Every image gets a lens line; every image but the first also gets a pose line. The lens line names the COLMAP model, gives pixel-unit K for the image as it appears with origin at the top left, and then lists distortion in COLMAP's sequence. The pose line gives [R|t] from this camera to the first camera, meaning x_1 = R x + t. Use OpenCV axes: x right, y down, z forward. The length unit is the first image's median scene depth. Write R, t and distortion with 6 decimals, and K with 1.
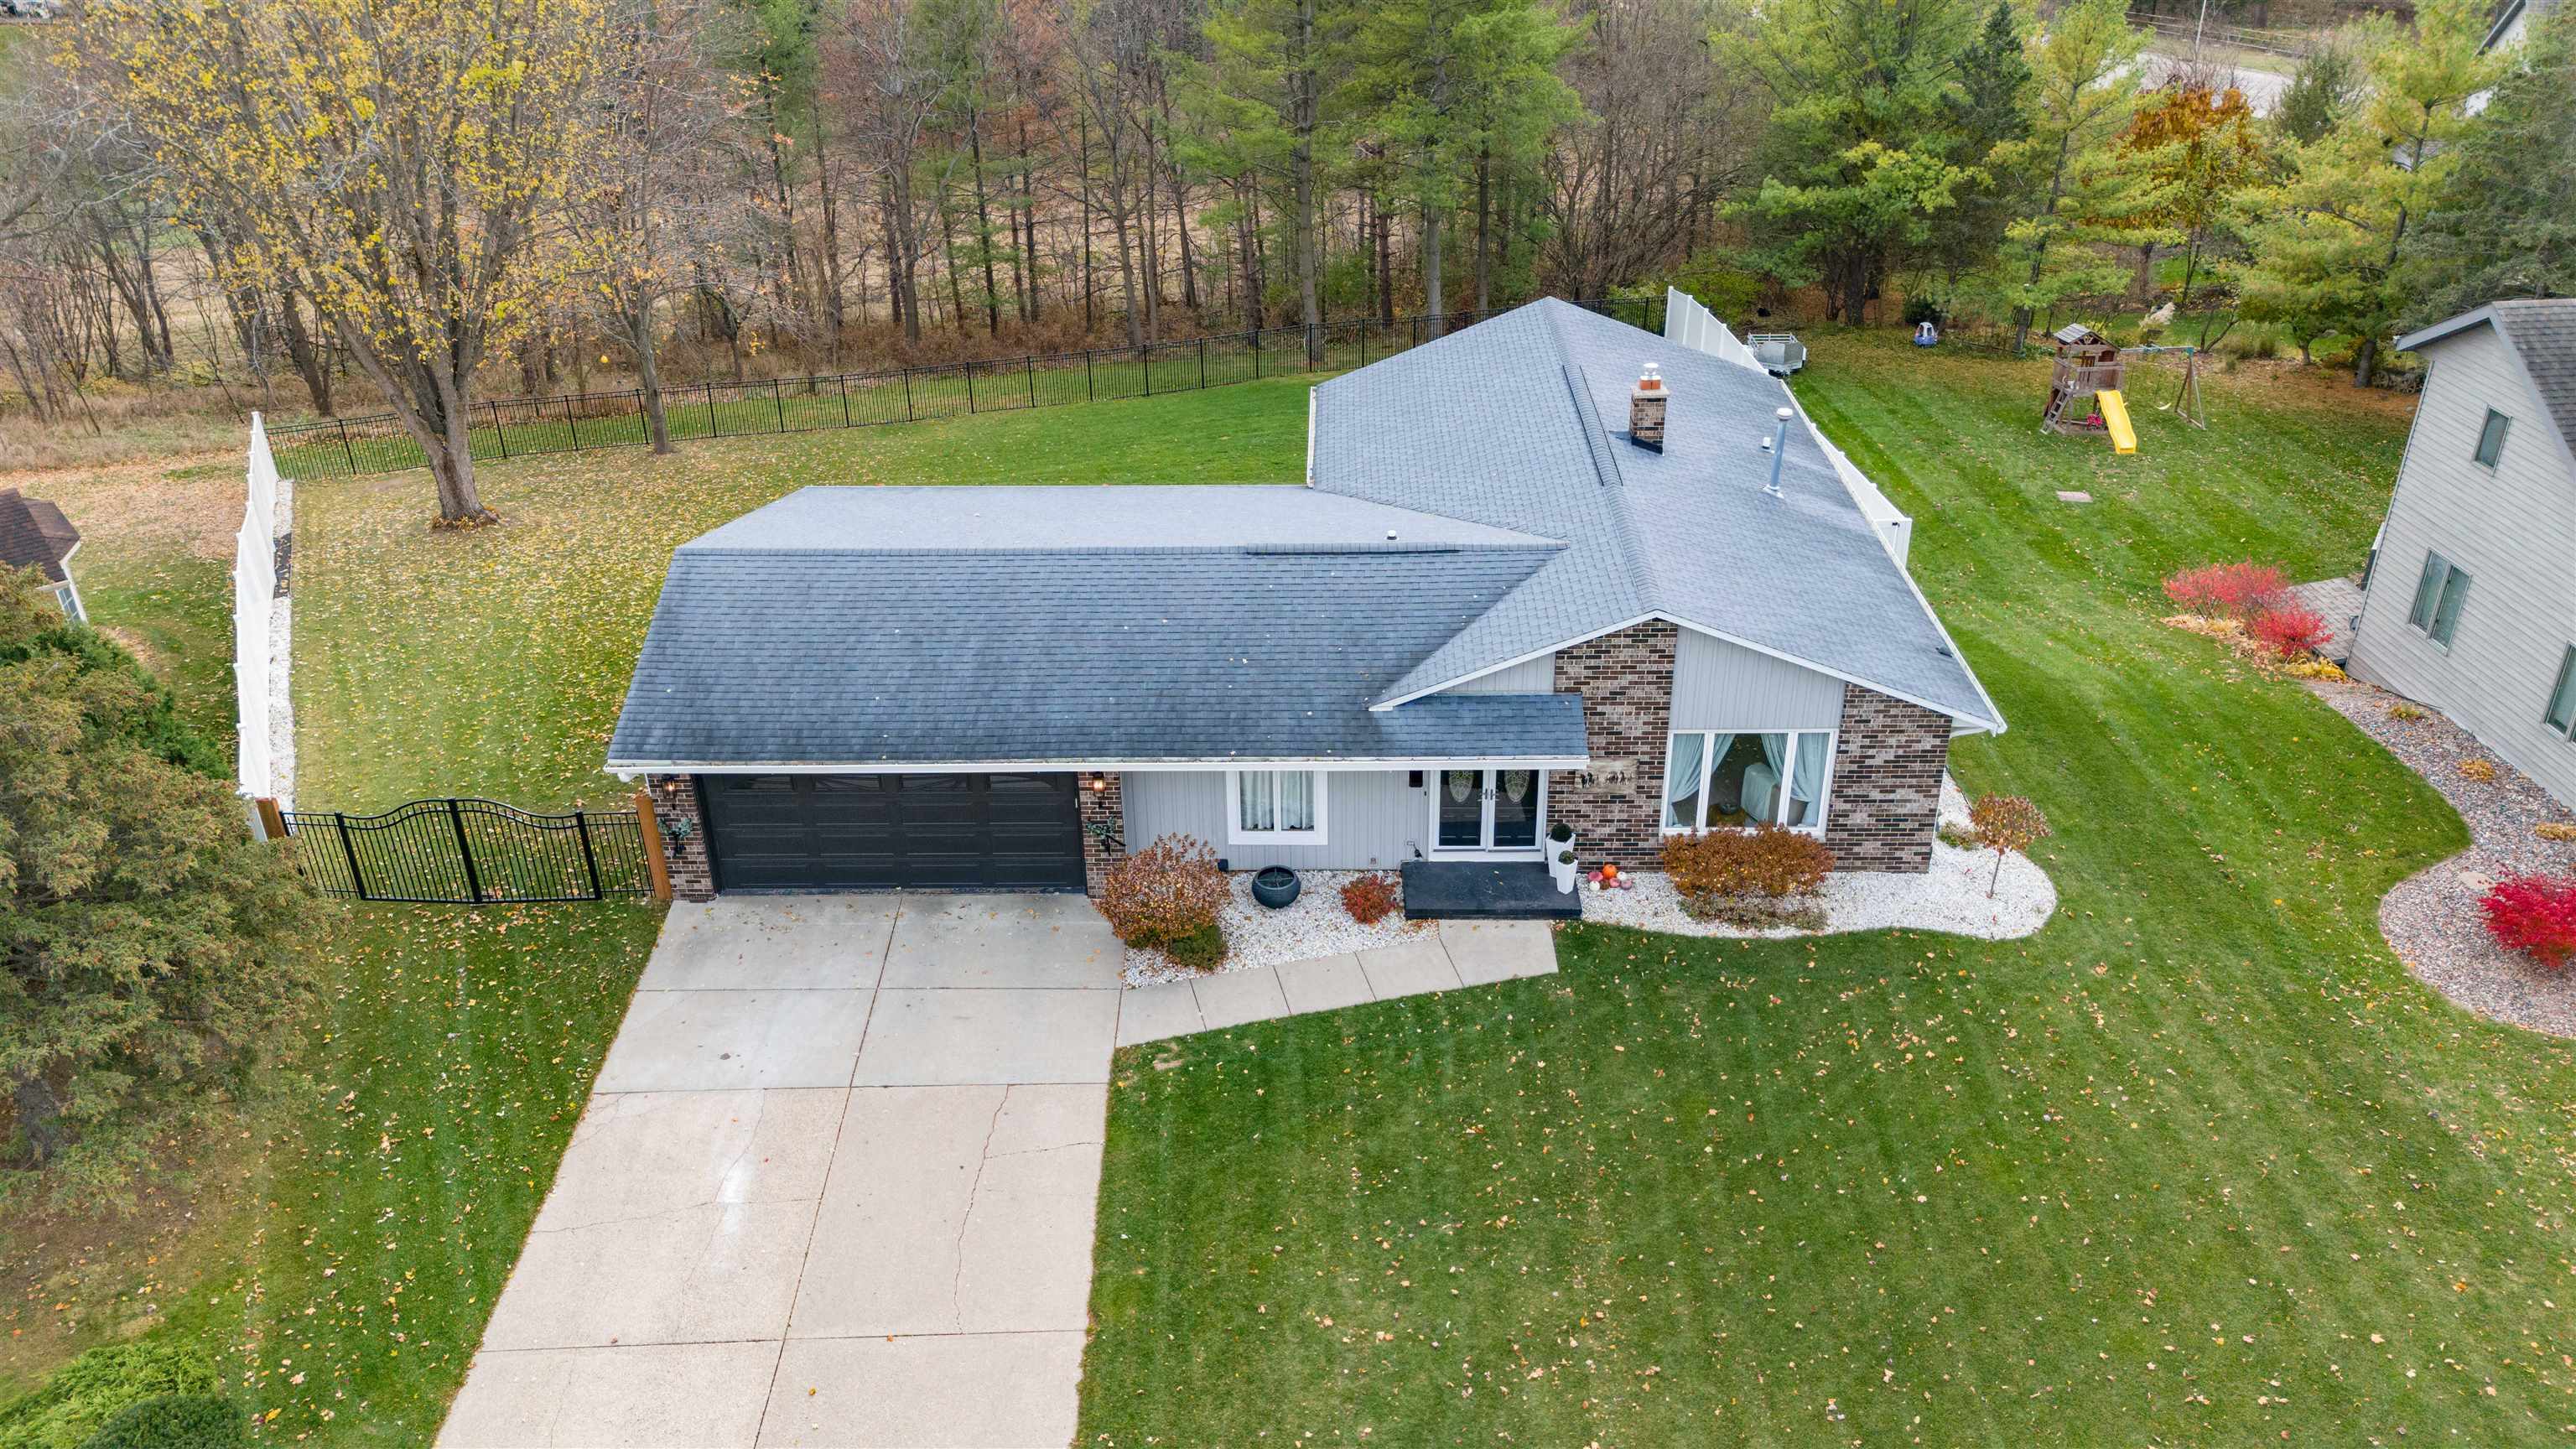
lens RADIAL K [[1914.2, 0, 1288.0], [0, 1914.2, 724.5], [0, 0, 1]] dist [0.044243, -0.004091]
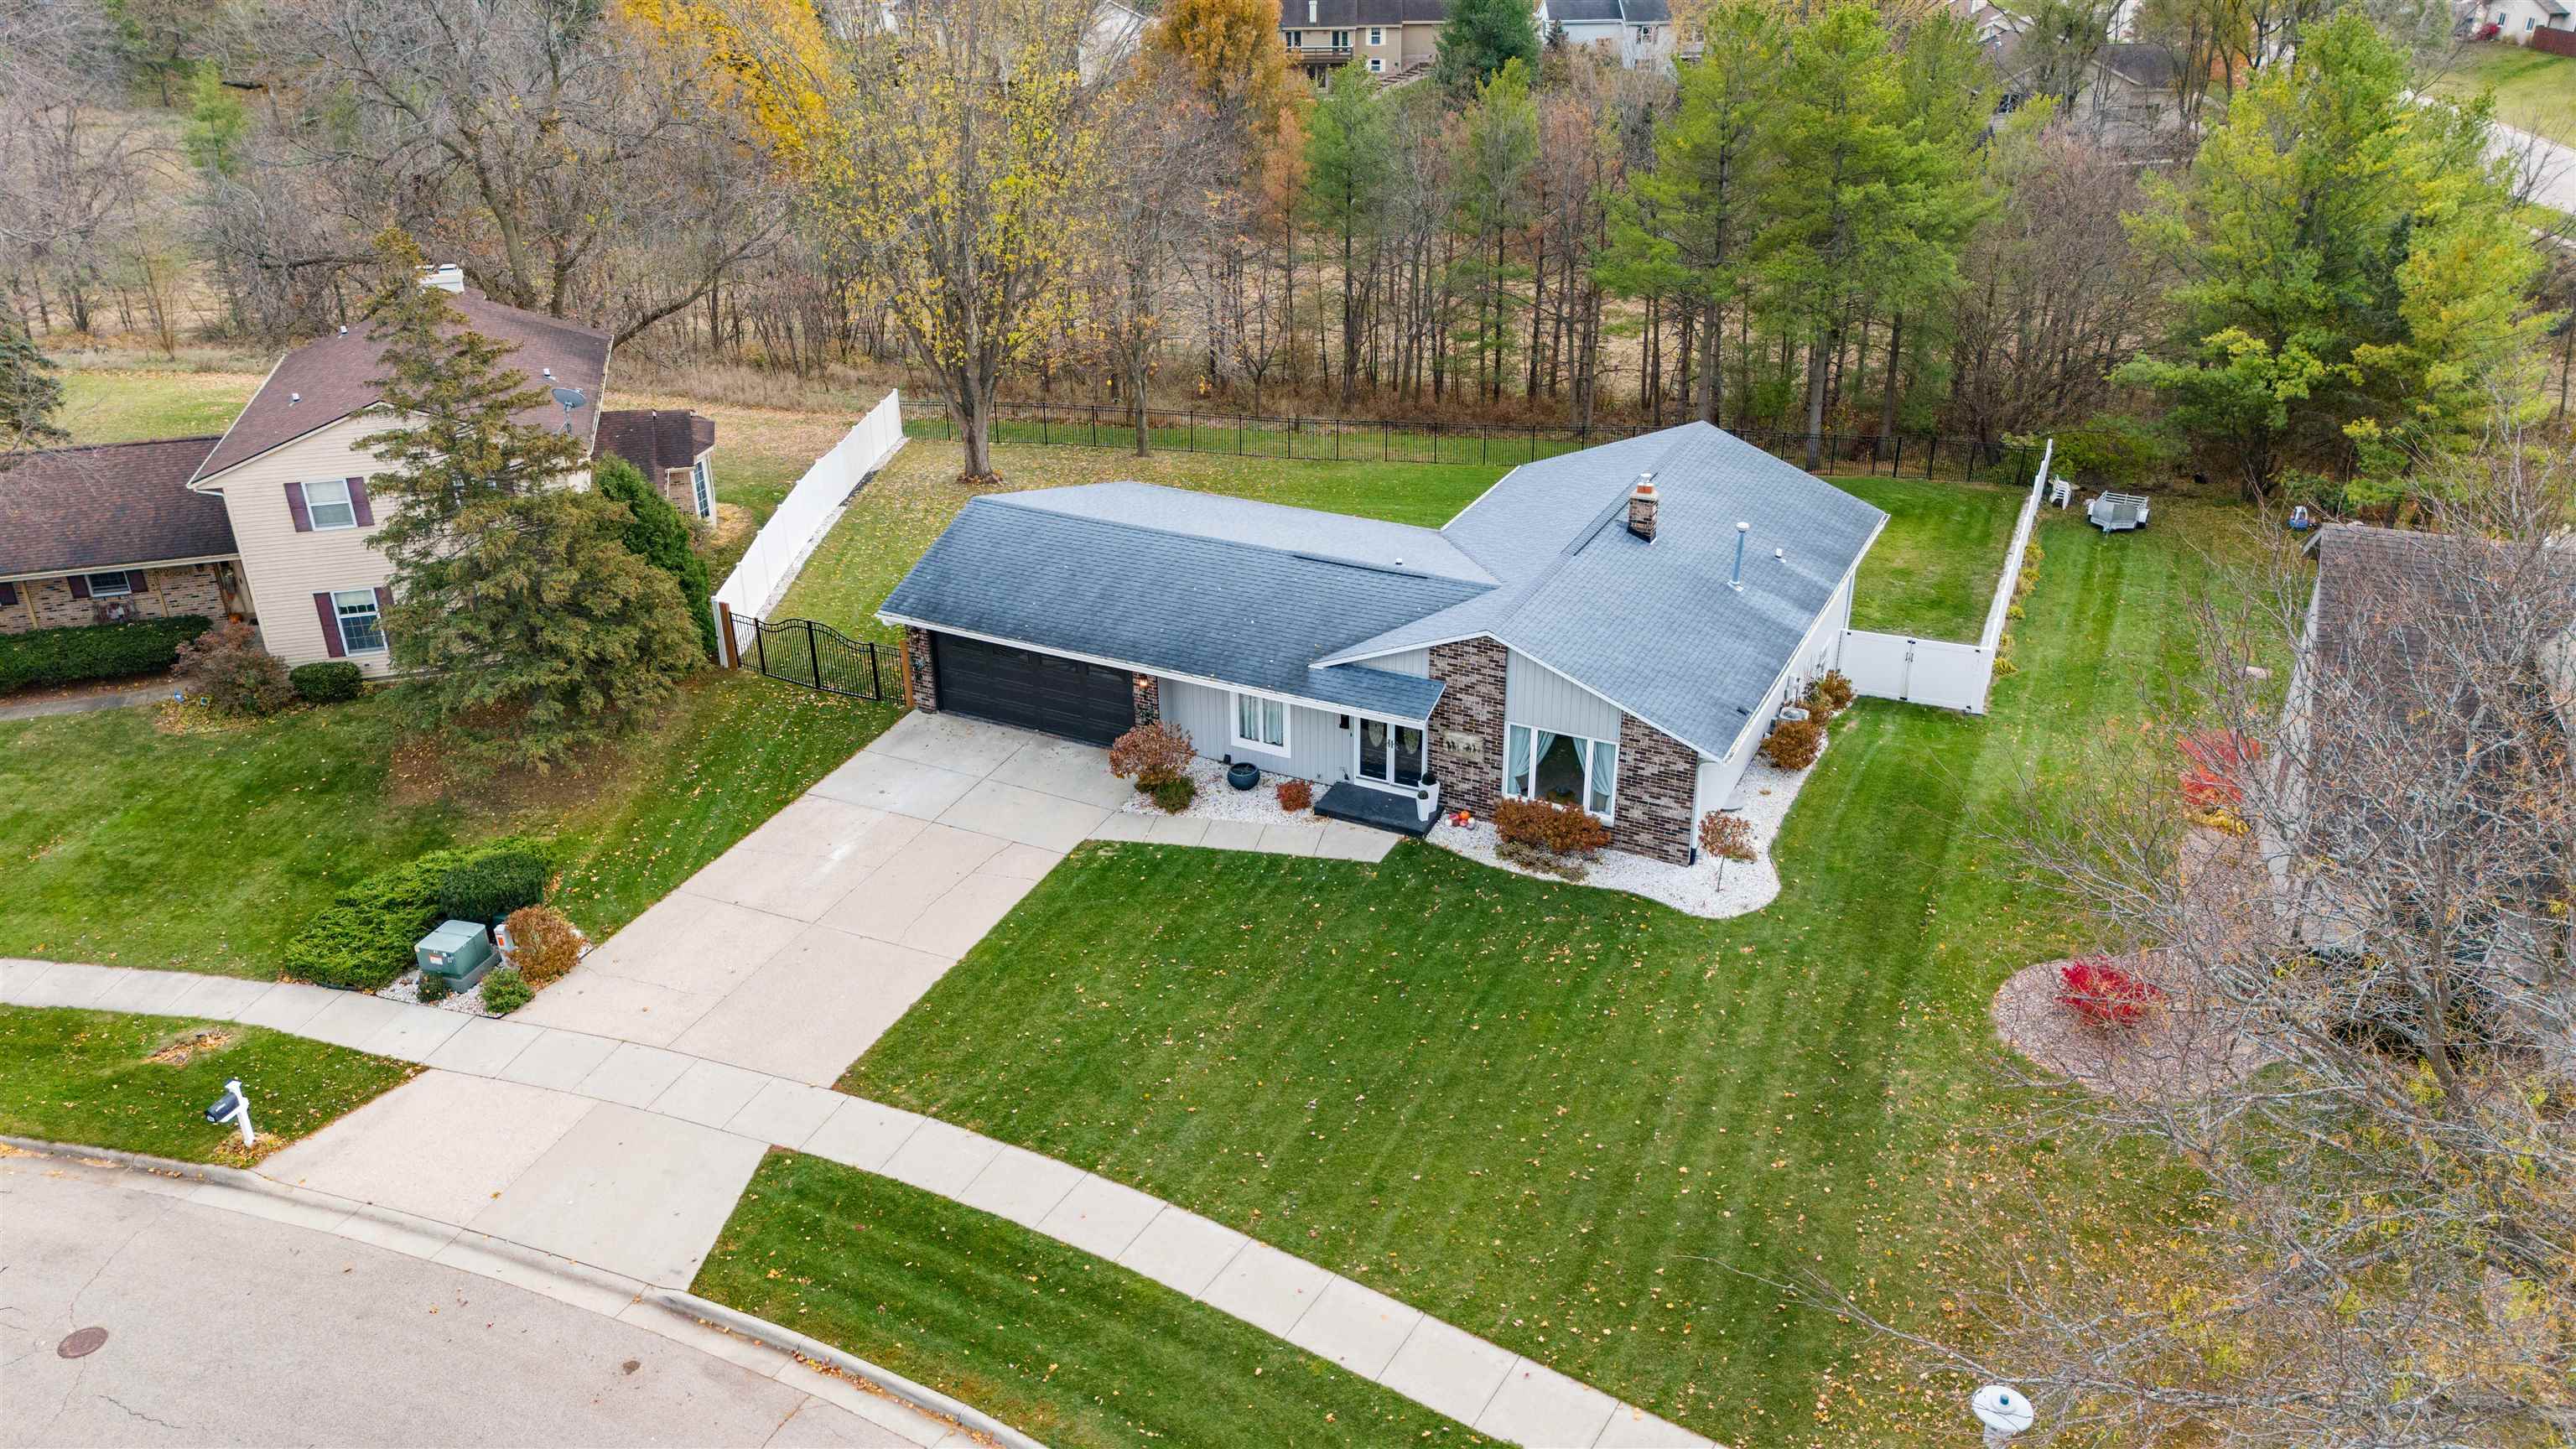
lens RADIAL K [[1911.5, 0, 1288.0], [0, 1911.5, 724.5], [0, 0, 1]] dist [0.064186, -0.003226]
pose [[0.900260, 0.193513, -0.389981, 0.597431], [-0.208277, 0.978059, 0.004524, 0.032286], [0.382300, 0.077152, 0.920812, -0.355819]]
